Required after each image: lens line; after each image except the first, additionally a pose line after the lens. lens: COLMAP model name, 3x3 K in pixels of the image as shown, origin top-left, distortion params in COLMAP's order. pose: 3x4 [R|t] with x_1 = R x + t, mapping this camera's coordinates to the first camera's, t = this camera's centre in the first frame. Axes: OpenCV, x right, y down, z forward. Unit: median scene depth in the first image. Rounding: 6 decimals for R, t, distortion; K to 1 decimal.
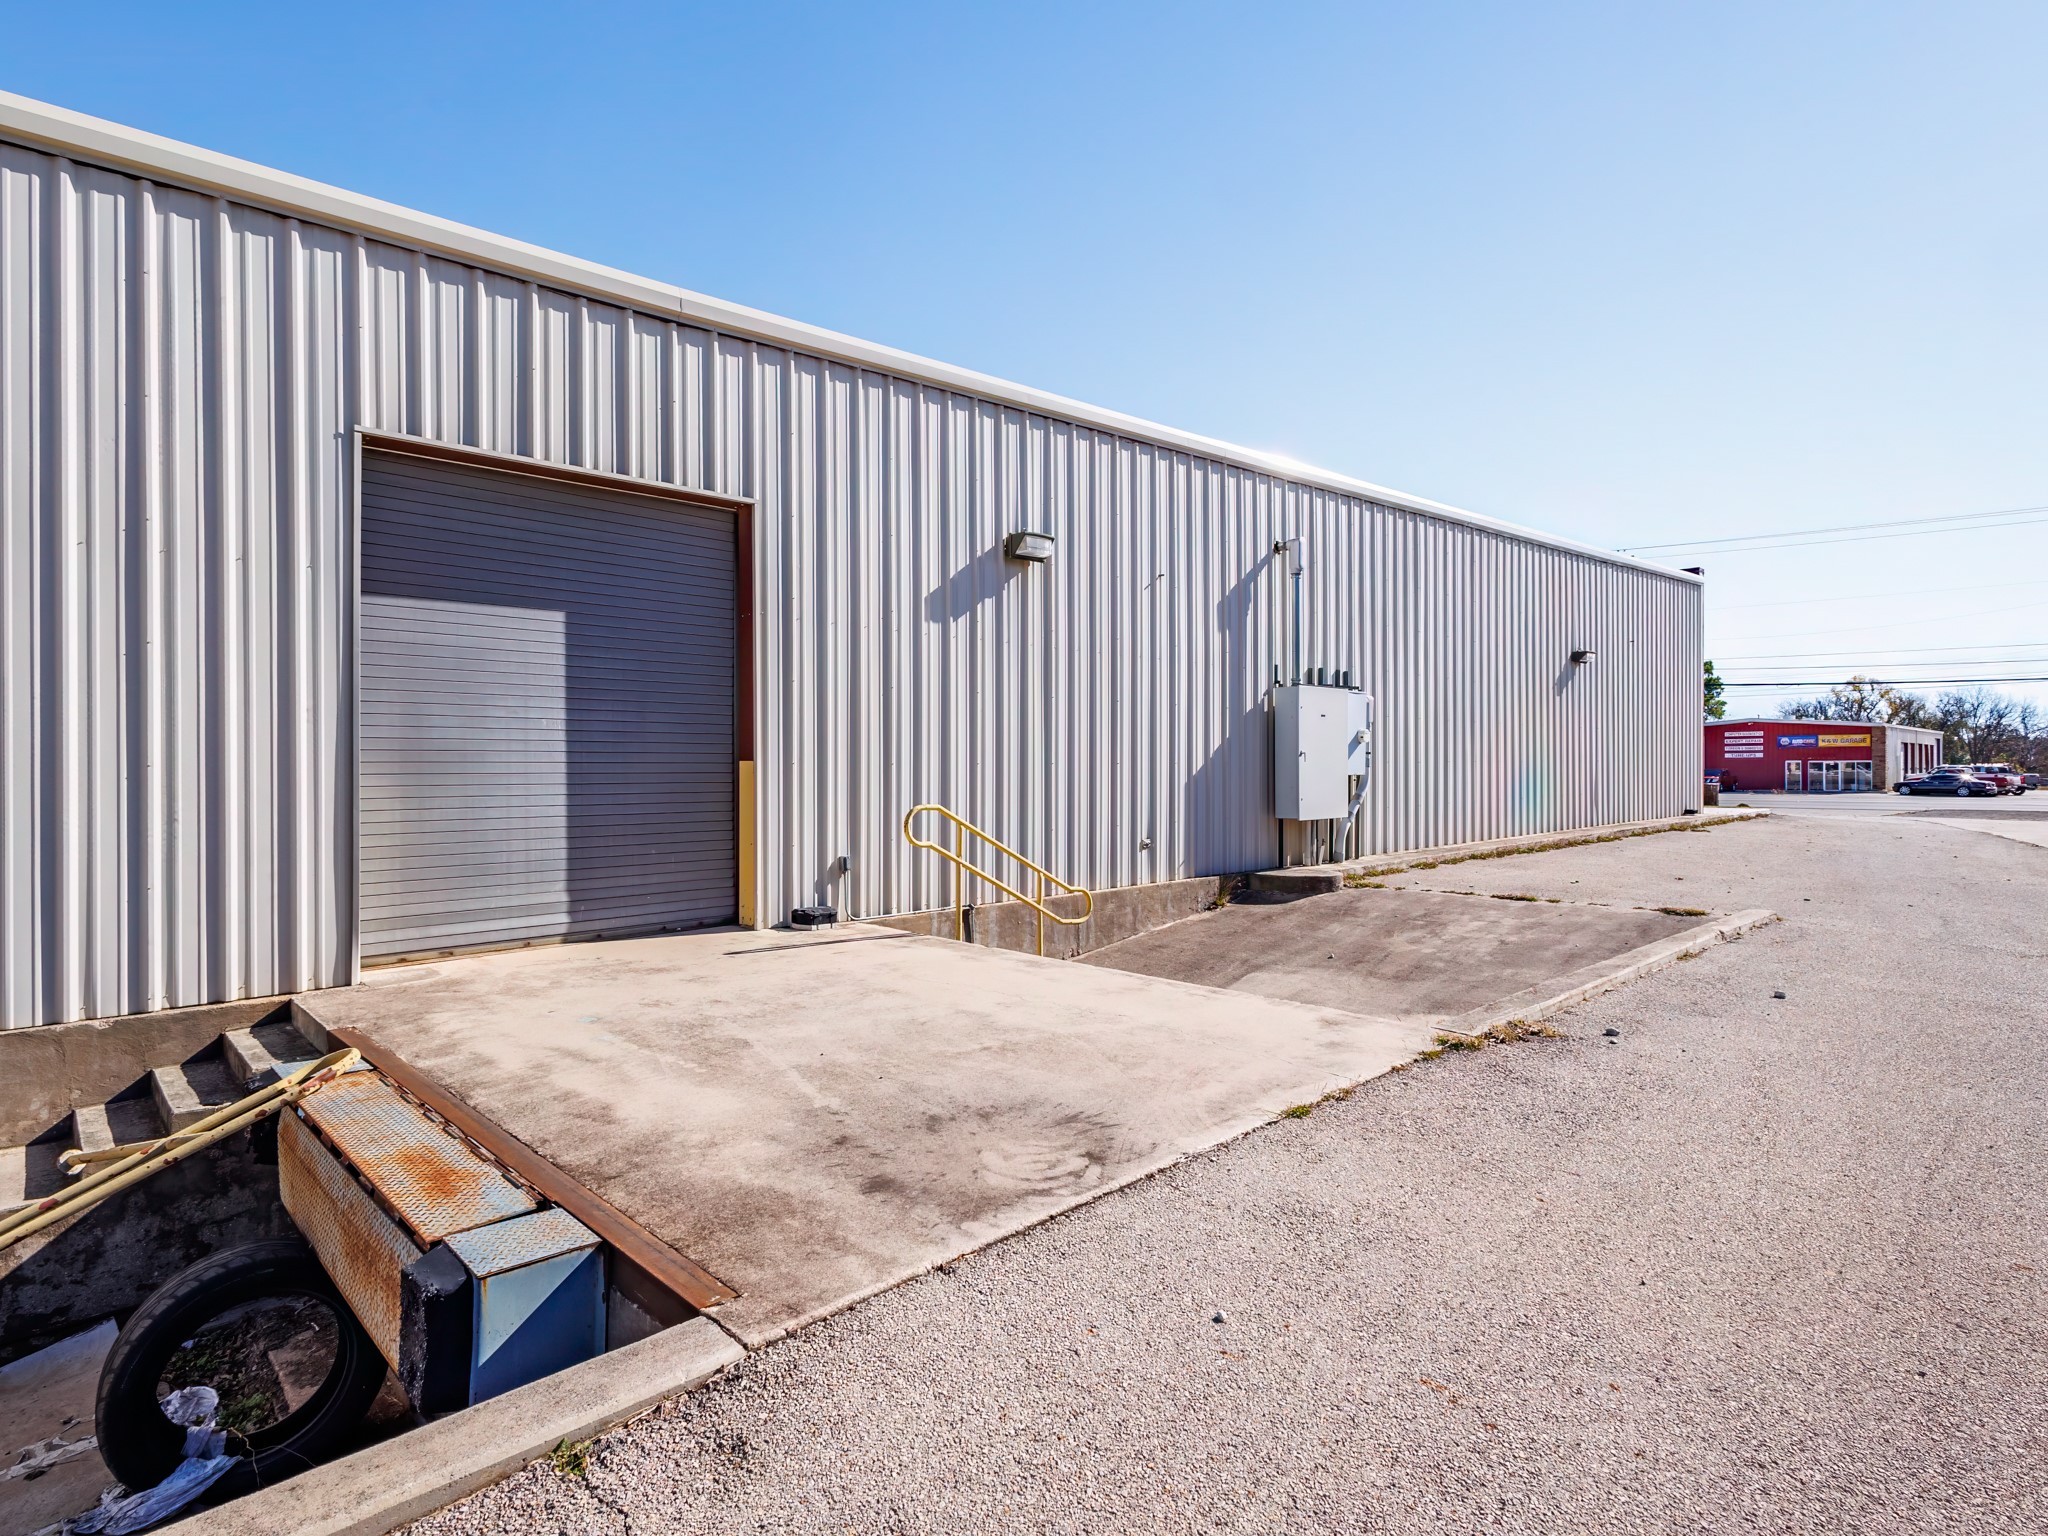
lens RADIAL K [[1075.9, 0, 1037.2], [0, 1075.9, 764.0], [0, 0, 1]] dist [0.005708, 0.001046]
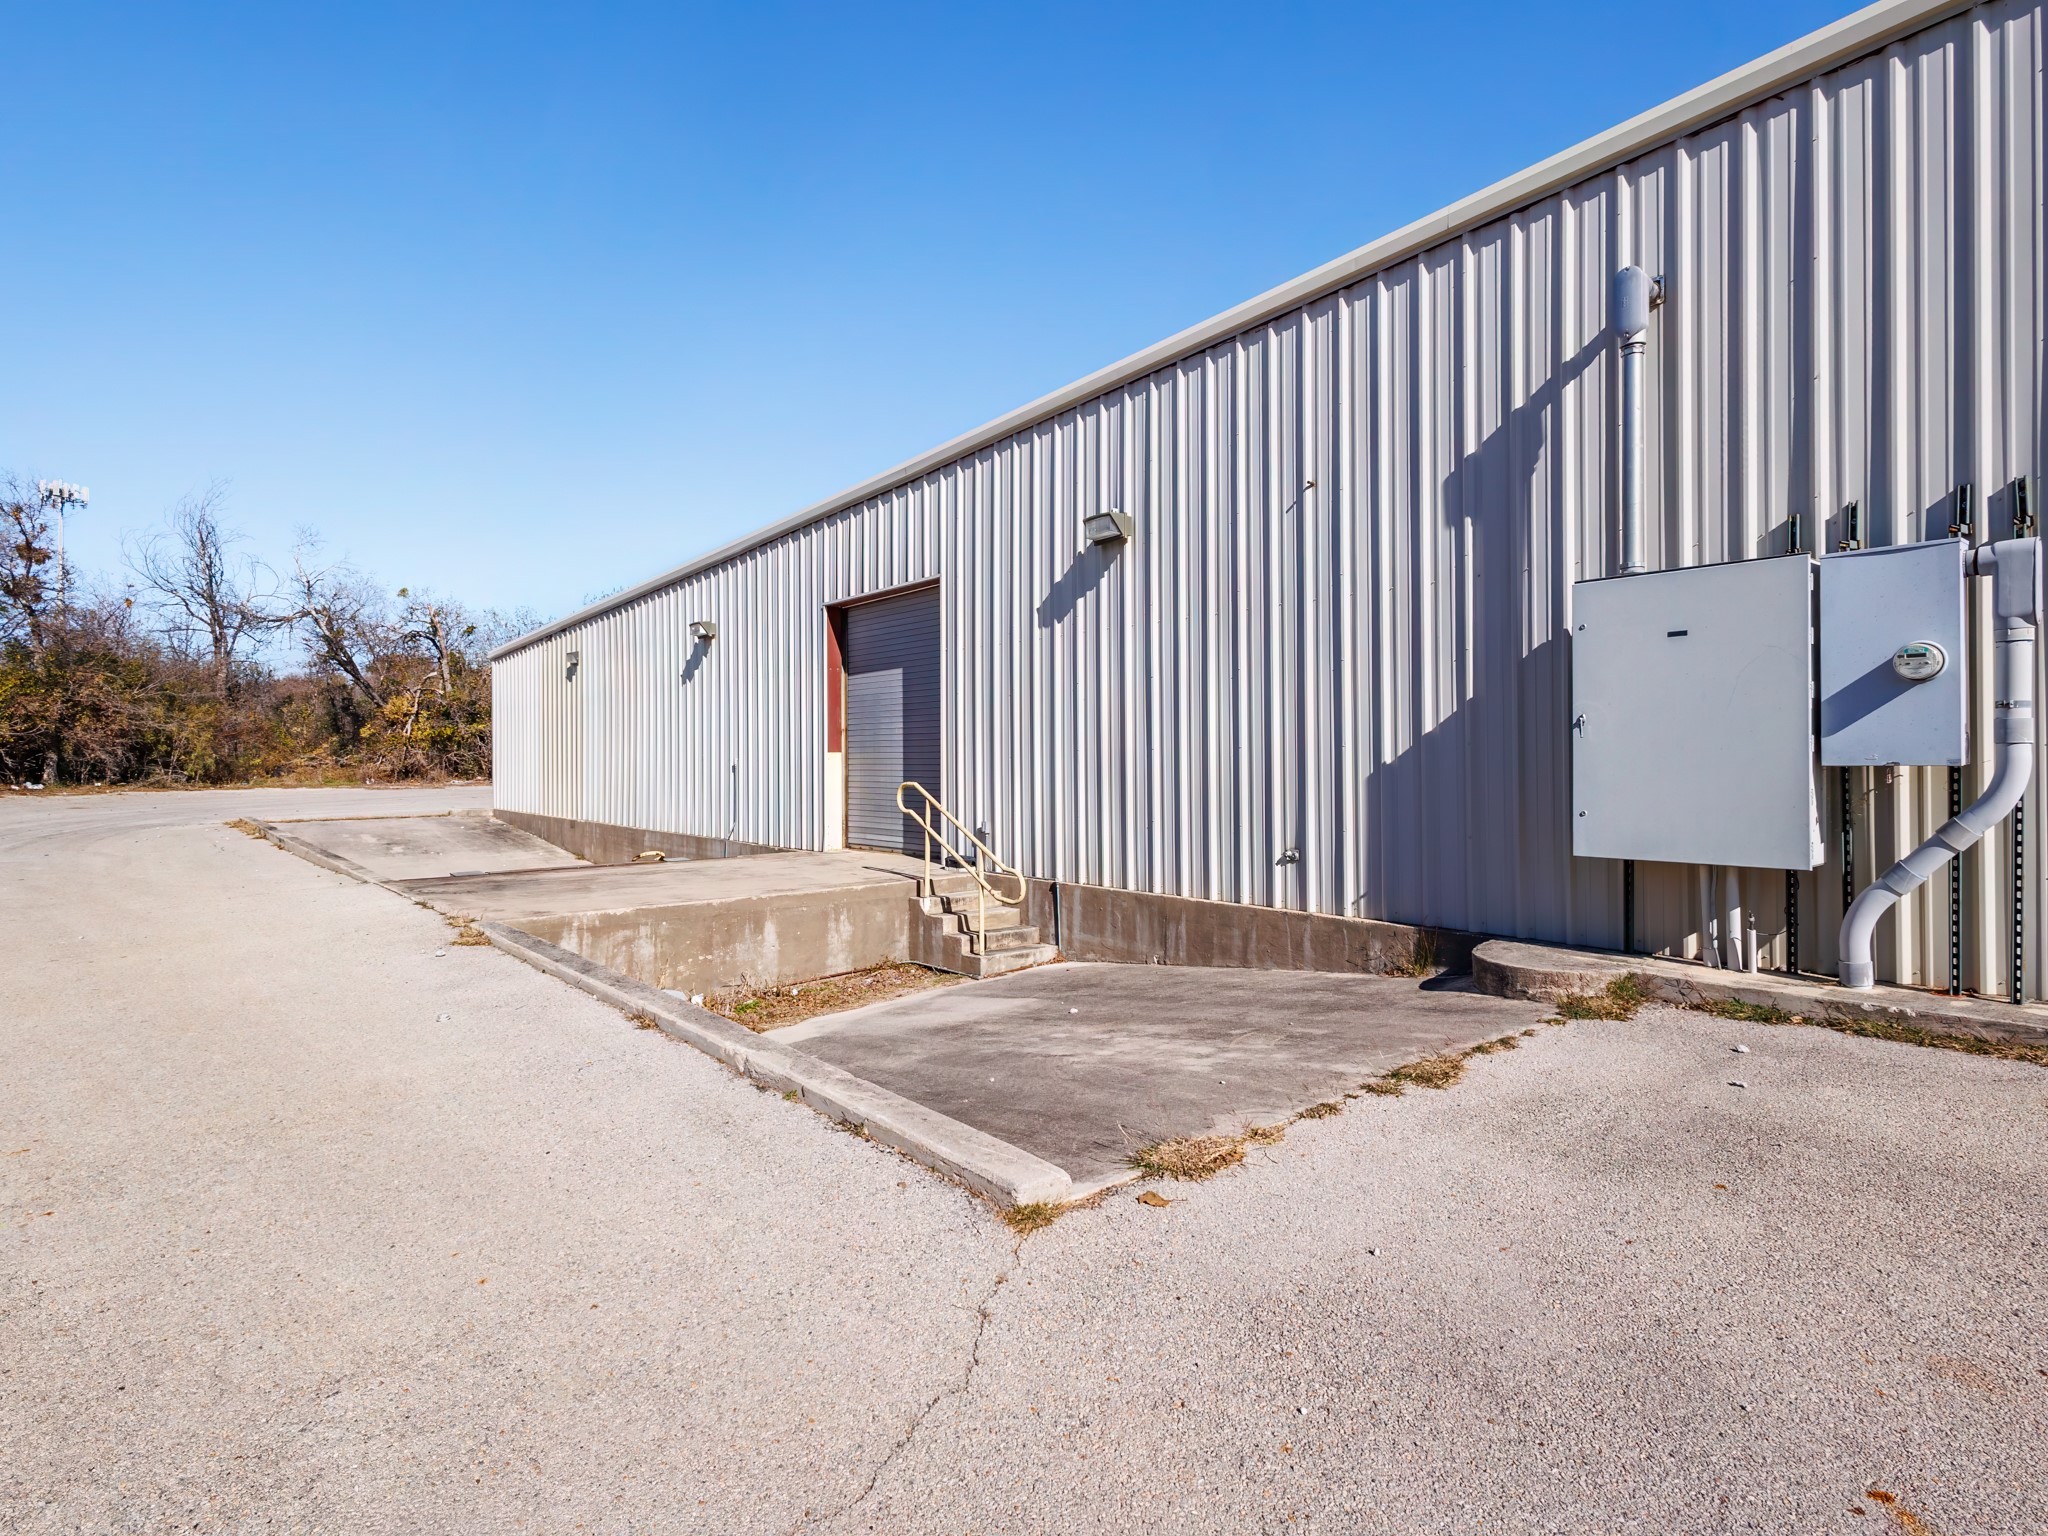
lens RADIAL K [[1075.9, 0, 1022.8], [0, 1075.9, 767.6], [0, 0, 1]] dist [0.005708, 0.001046]
pose [[-0.092986, 0.005415, -0.995653, 1.286805], [0.002057, 0.999984, 0.005246, 0.013934], [0.995665, -0.001560, -0.092996, 1.332651]]
